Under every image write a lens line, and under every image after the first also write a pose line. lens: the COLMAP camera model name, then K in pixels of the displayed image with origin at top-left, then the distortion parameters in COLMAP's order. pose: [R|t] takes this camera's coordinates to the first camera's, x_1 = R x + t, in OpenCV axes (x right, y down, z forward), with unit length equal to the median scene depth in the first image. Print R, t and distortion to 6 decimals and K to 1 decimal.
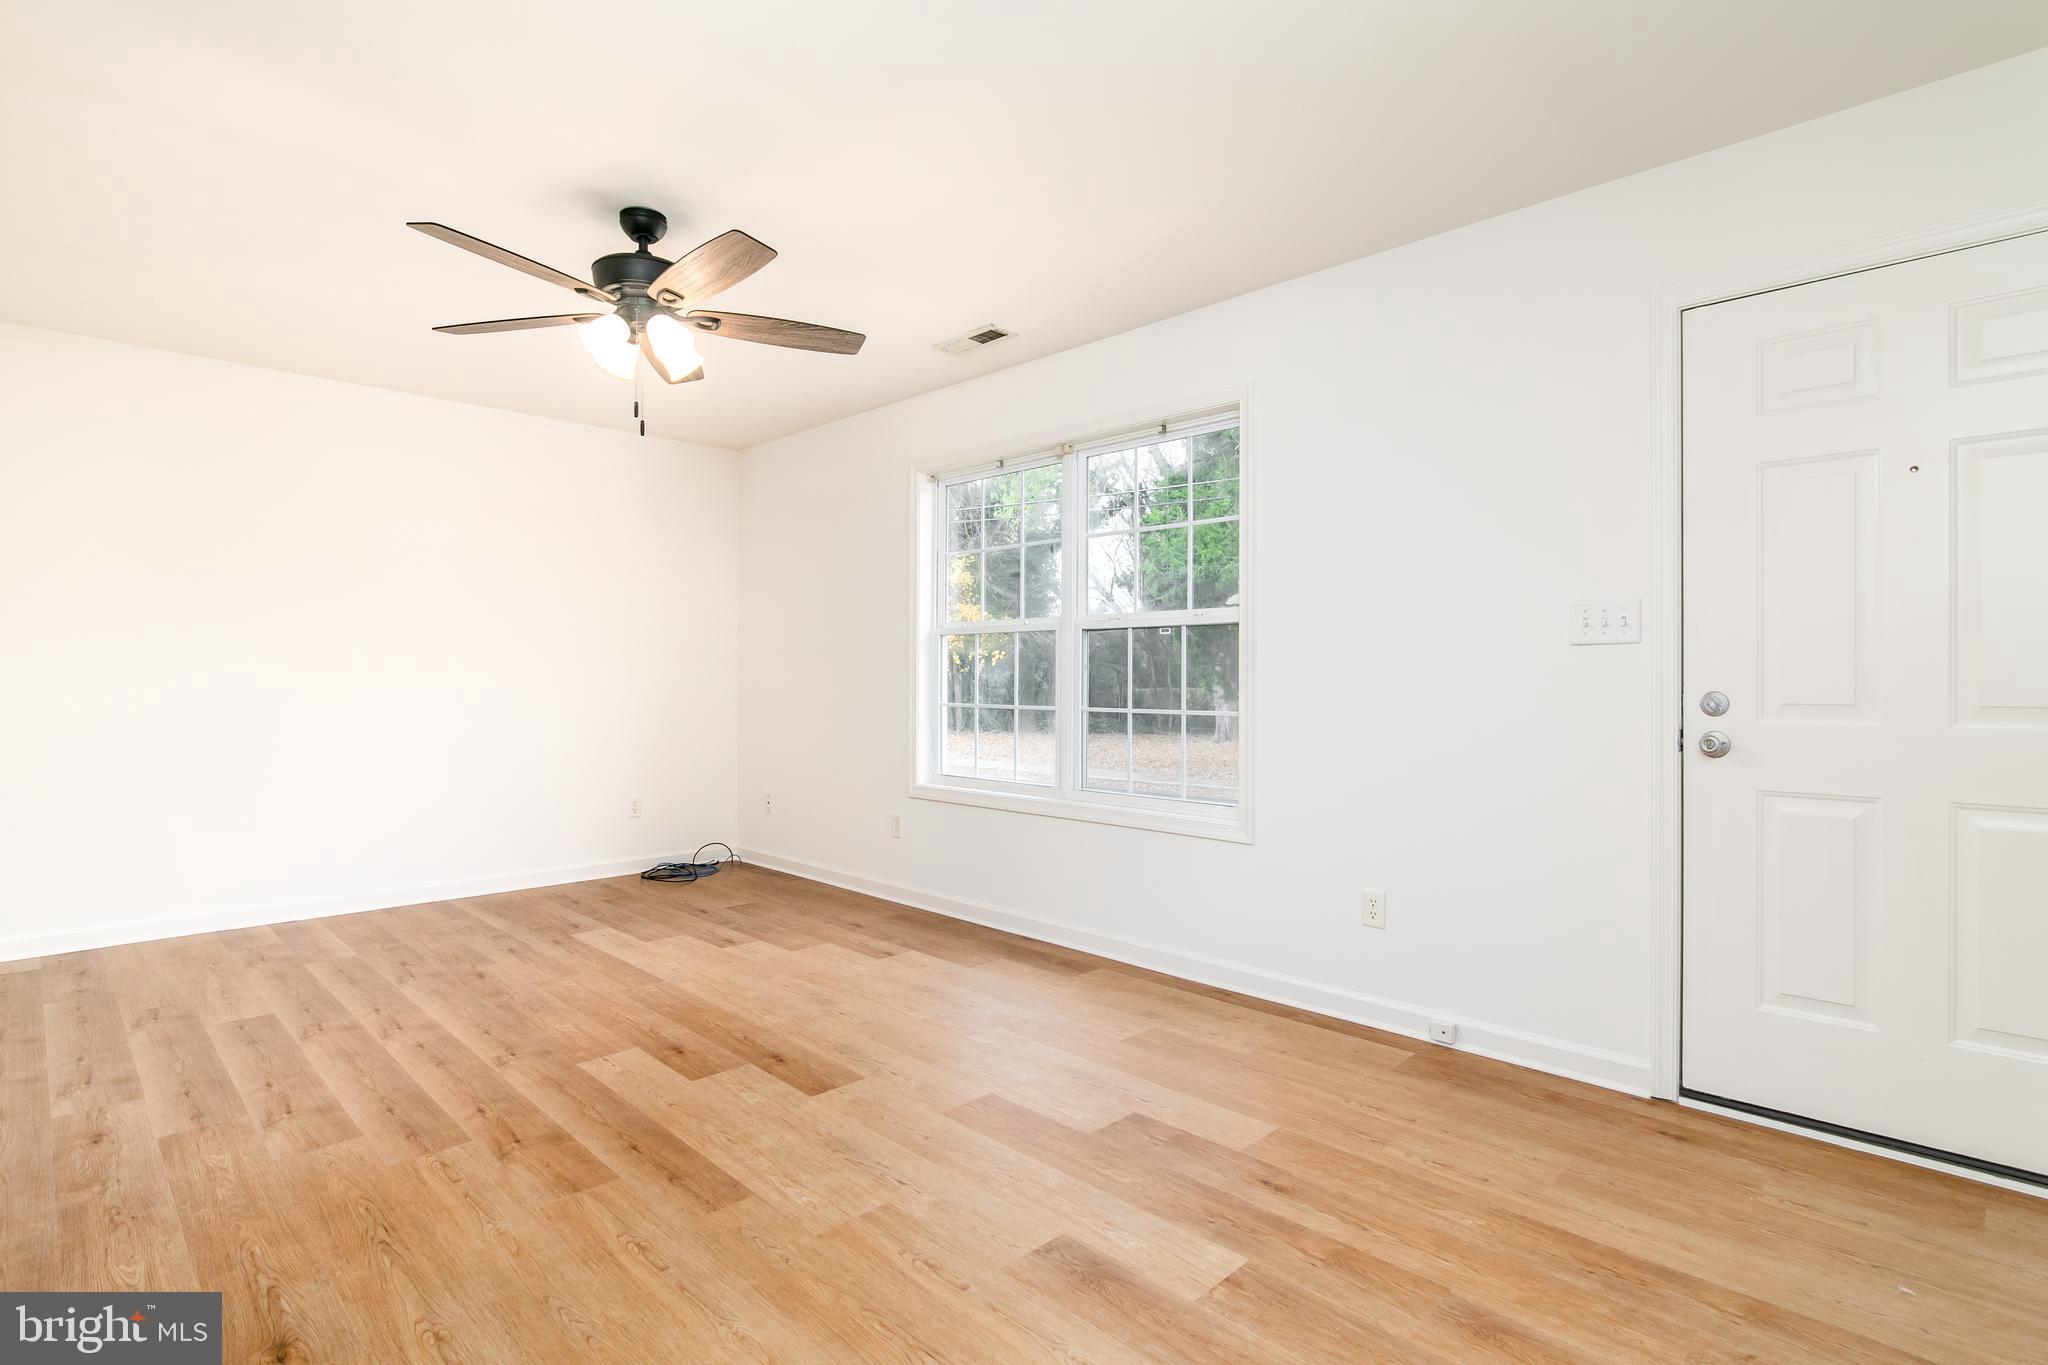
lens RADIAL K [[981.2, 0, 1030.8], [0, 981.2, 658.5], [0, 0, 1]] dist [-0.007121, 0.000285]
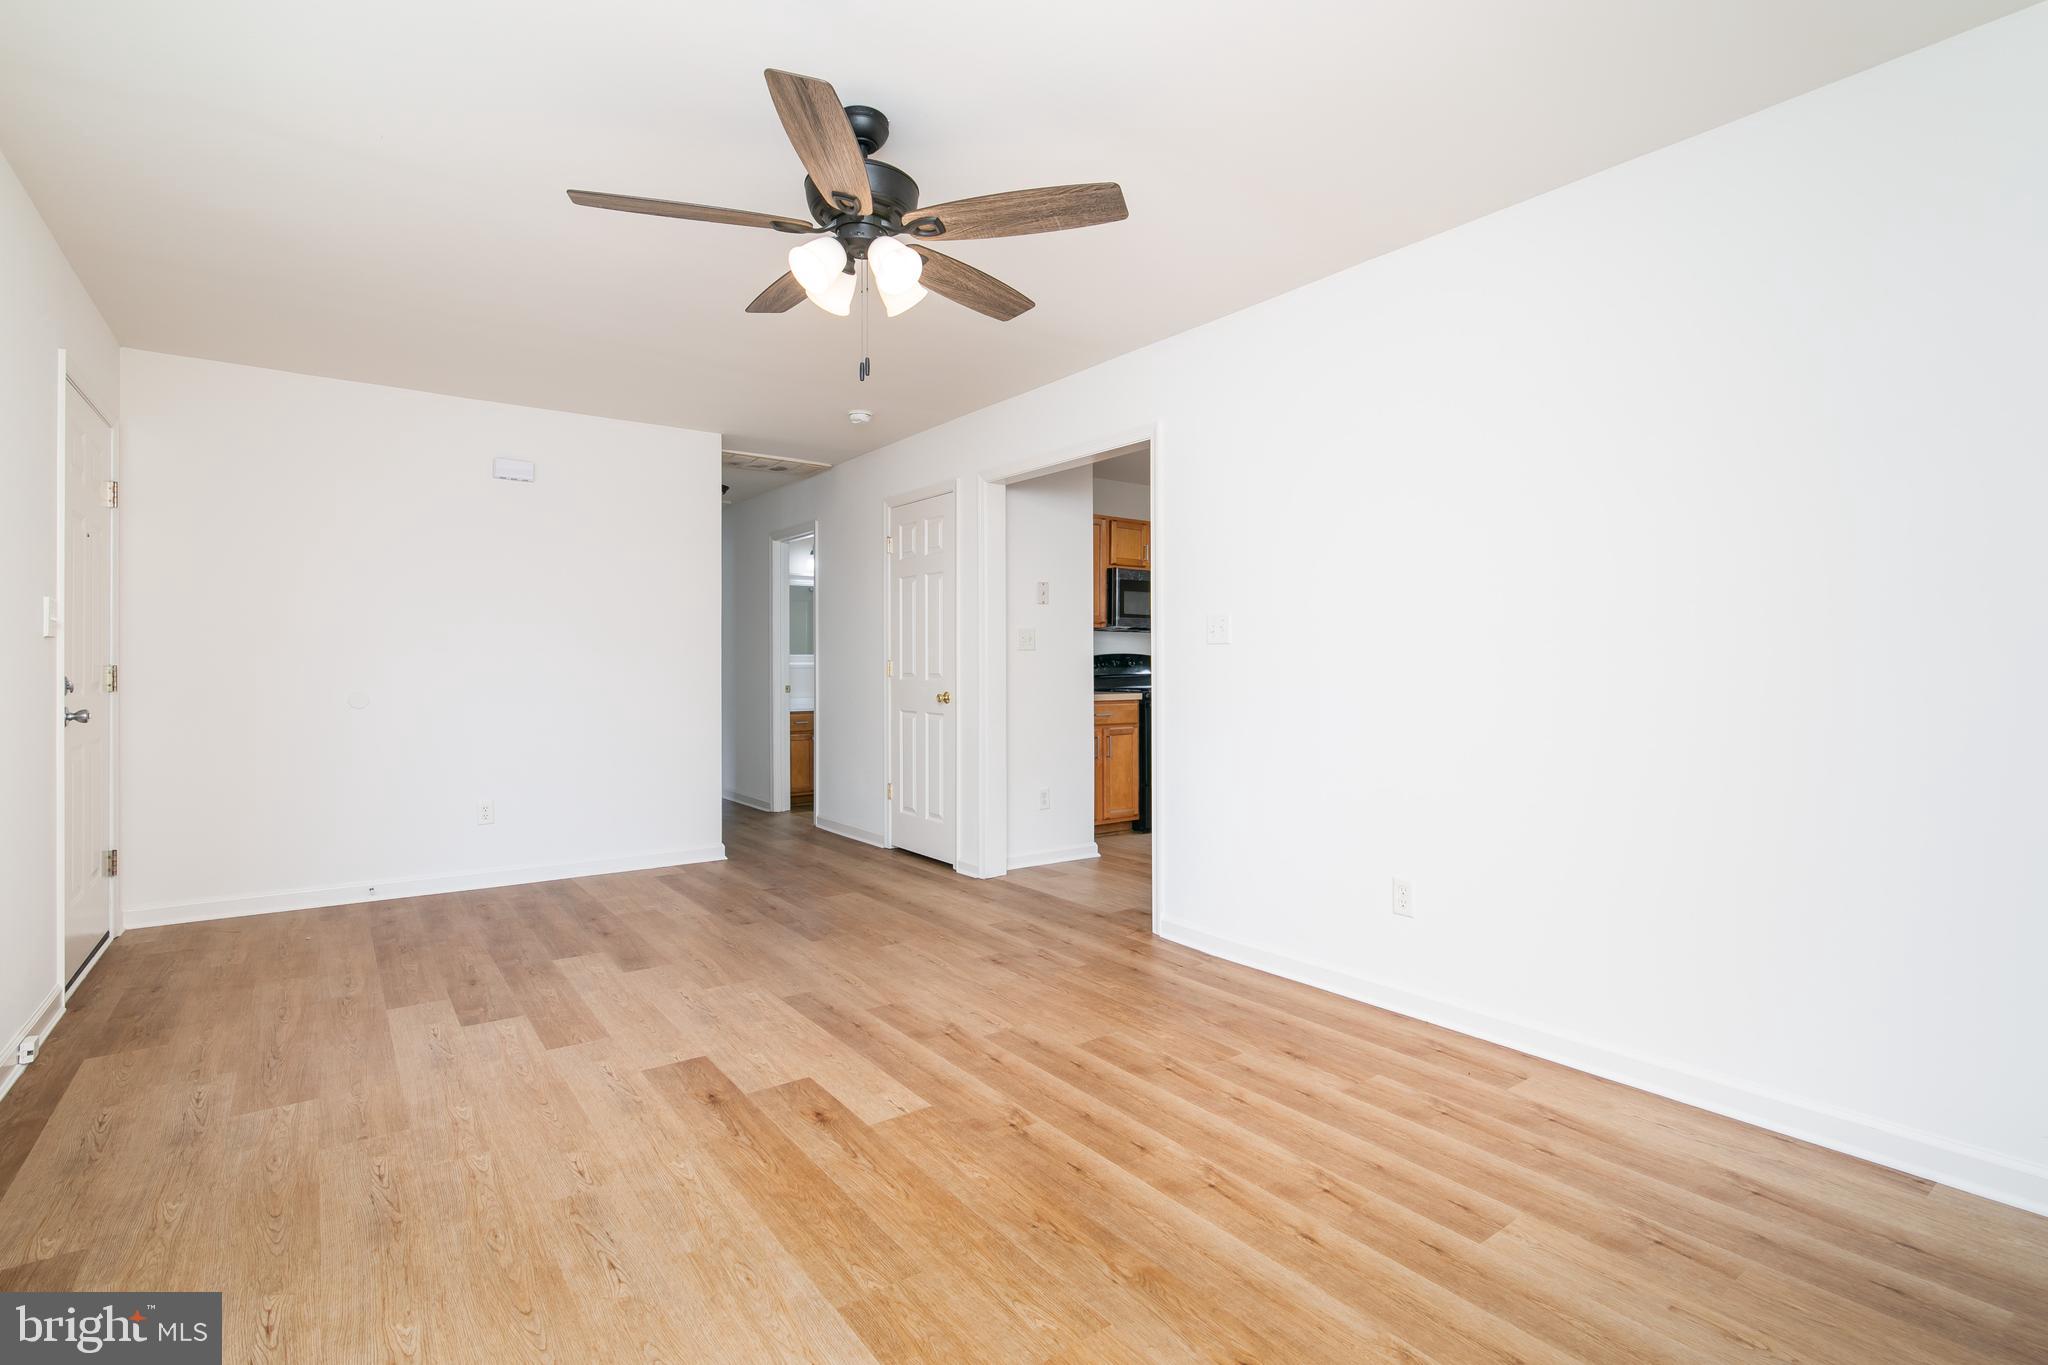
lens RADIAL K [[981.2, 0, 1030.8], [0, 981.2, 658.5], [0, 0, 1]] dist [-0.007121, 0.000285]
pose [[-0.987593, -0.000435, 0.157032, -0.712900], [-0.004452, 0.999672, -0.025229, 0.035164], [-0.156970, -0.025615, -0.987271, 1.928040]]
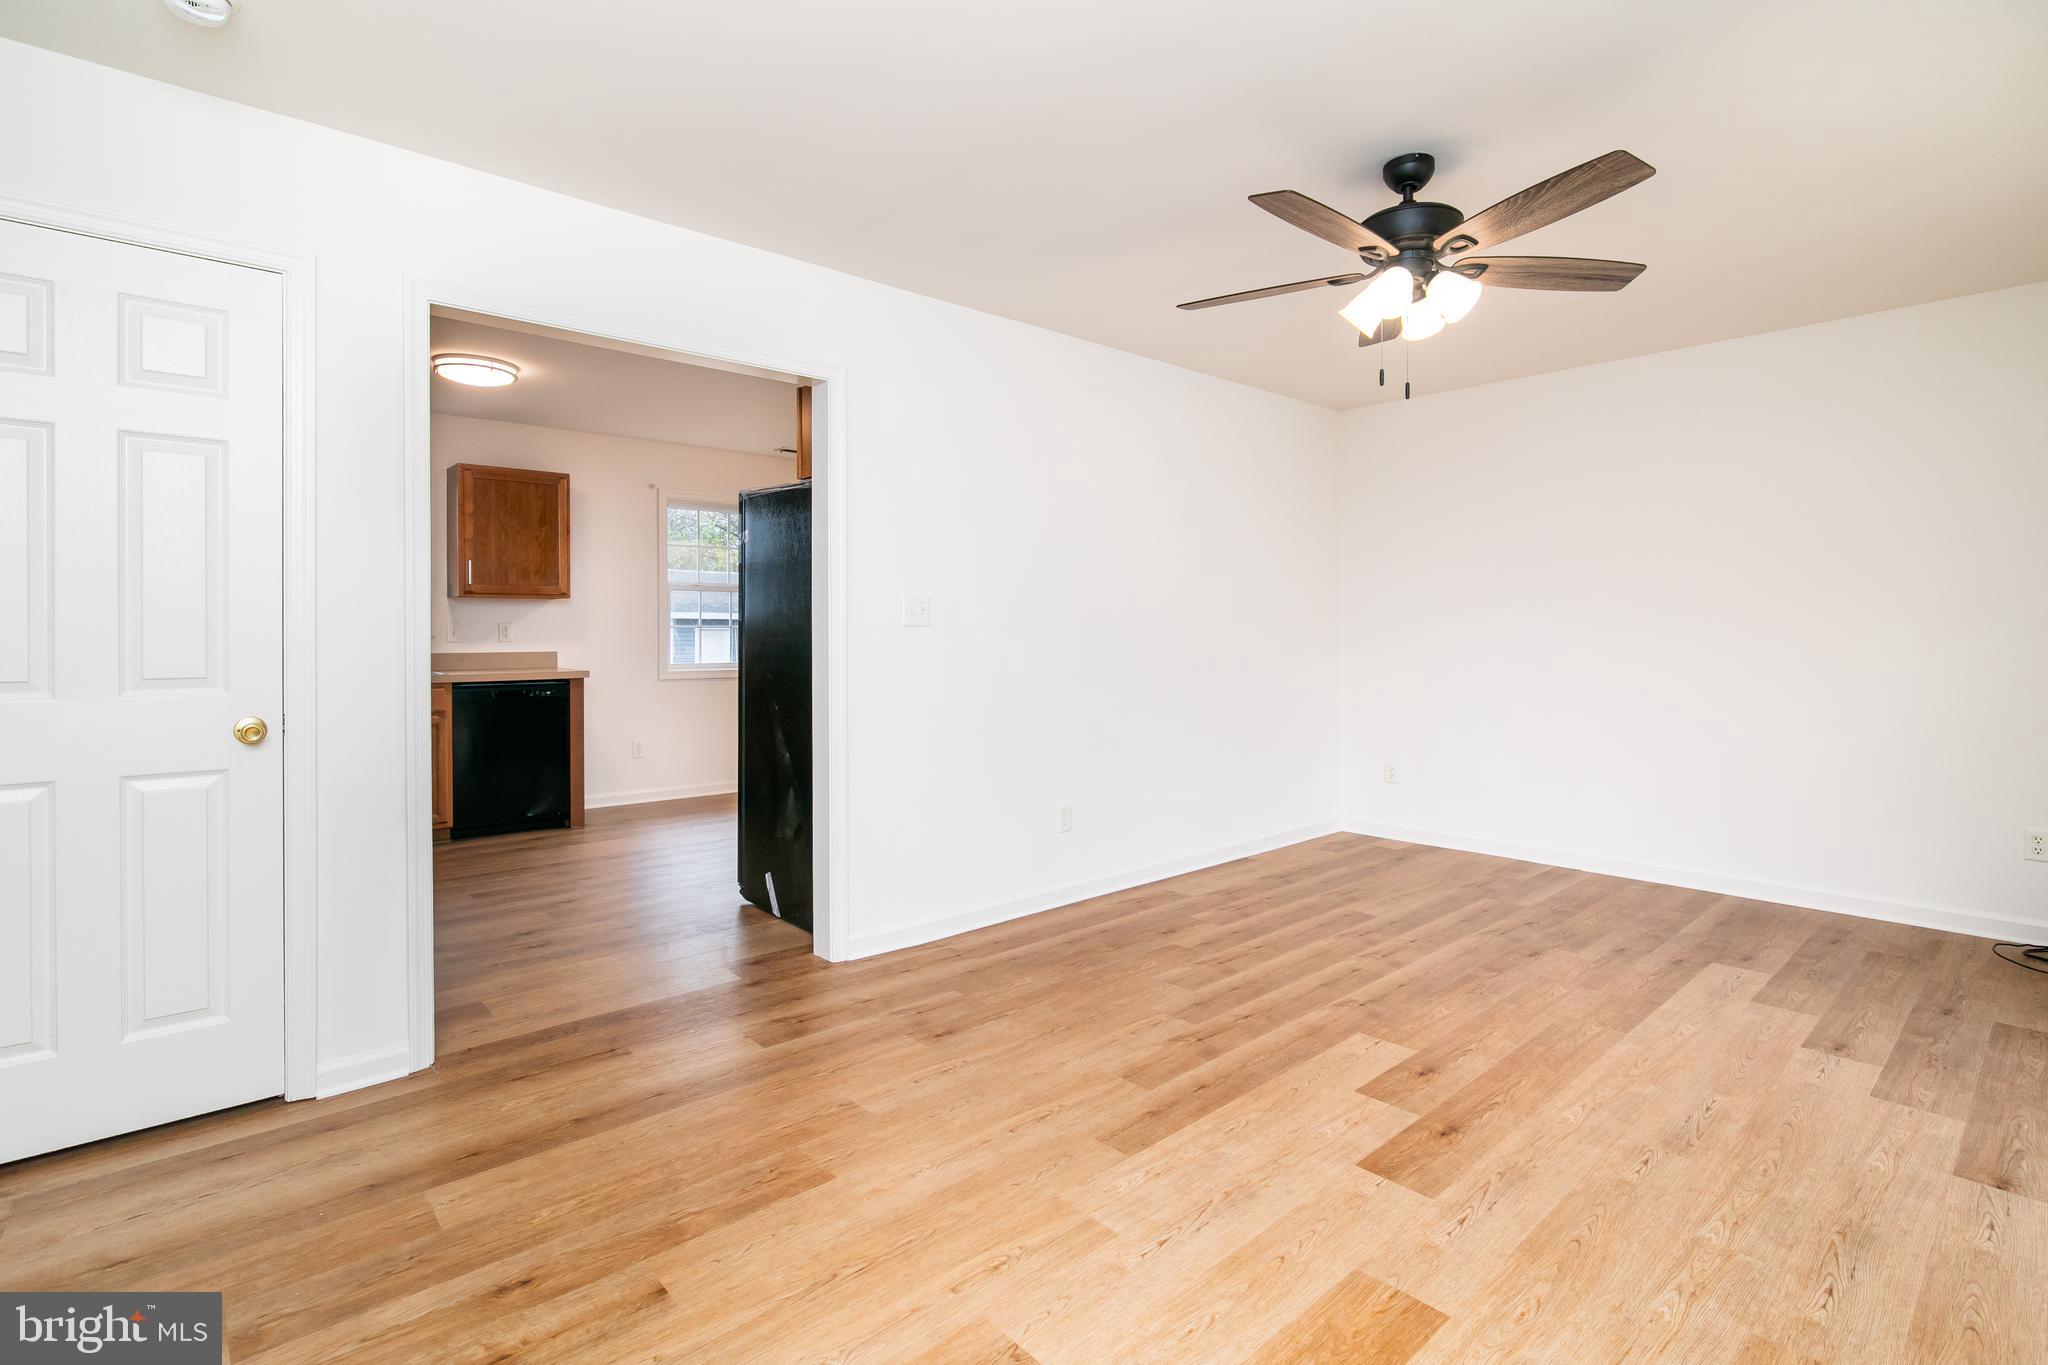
lens RADIAL K [[981.2, 0, 1030.8], [0, 981.2, 658.5], [0, 0, 1]] dist [-0.007121, 0.000285]
pose [[-0.052083, 0.025795, -0.998310, 0.579702], [0.019549, 0.999501, 0.024806, -0.006714], [0.998451, -0.018224, -0.052561, 0.743197]]
